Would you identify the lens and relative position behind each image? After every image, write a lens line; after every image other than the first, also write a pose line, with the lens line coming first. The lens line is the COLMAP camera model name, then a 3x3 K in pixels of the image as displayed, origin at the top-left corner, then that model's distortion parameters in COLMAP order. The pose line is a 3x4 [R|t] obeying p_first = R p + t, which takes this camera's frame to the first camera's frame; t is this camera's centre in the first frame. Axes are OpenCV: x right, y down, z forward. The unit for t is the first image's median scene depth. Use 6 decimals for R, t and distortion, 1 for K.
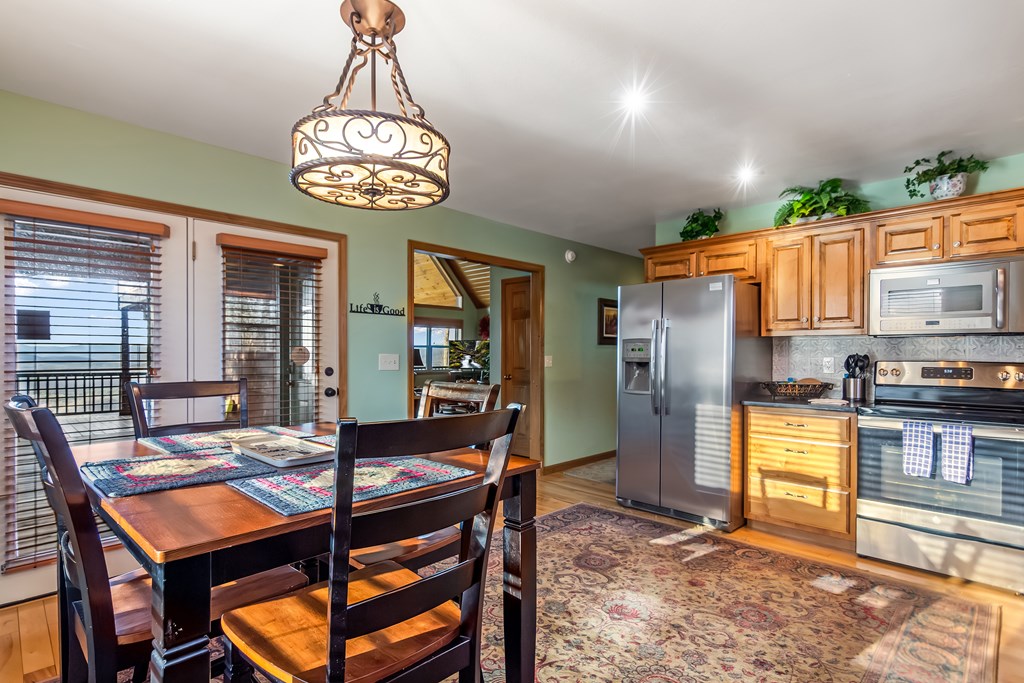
lens RADIAL K [[518.2, 0, 514.6], [0, 518.2, 355.1], [0, 0, 1]] dist [-0.000815, -0.000066]
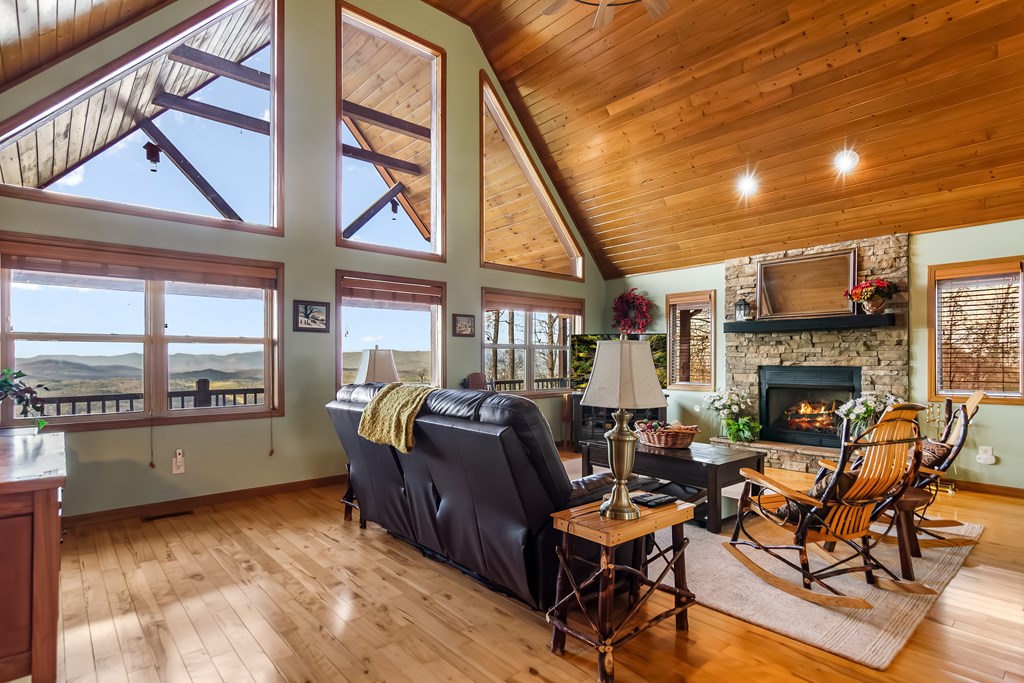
lens RADIAL K [[553.3, 0, 524.5], [0, 553.3, 358.8], [0, 0, 1]] dist [-0.001024, -0.000125]
pose [[0.997364, 0.001423, -0.072550, -0.125396], [-0.002103, 0.999955, -0.009303, 0.001128], [0.072533, 0.009431, 0.997321, 0.427710]]
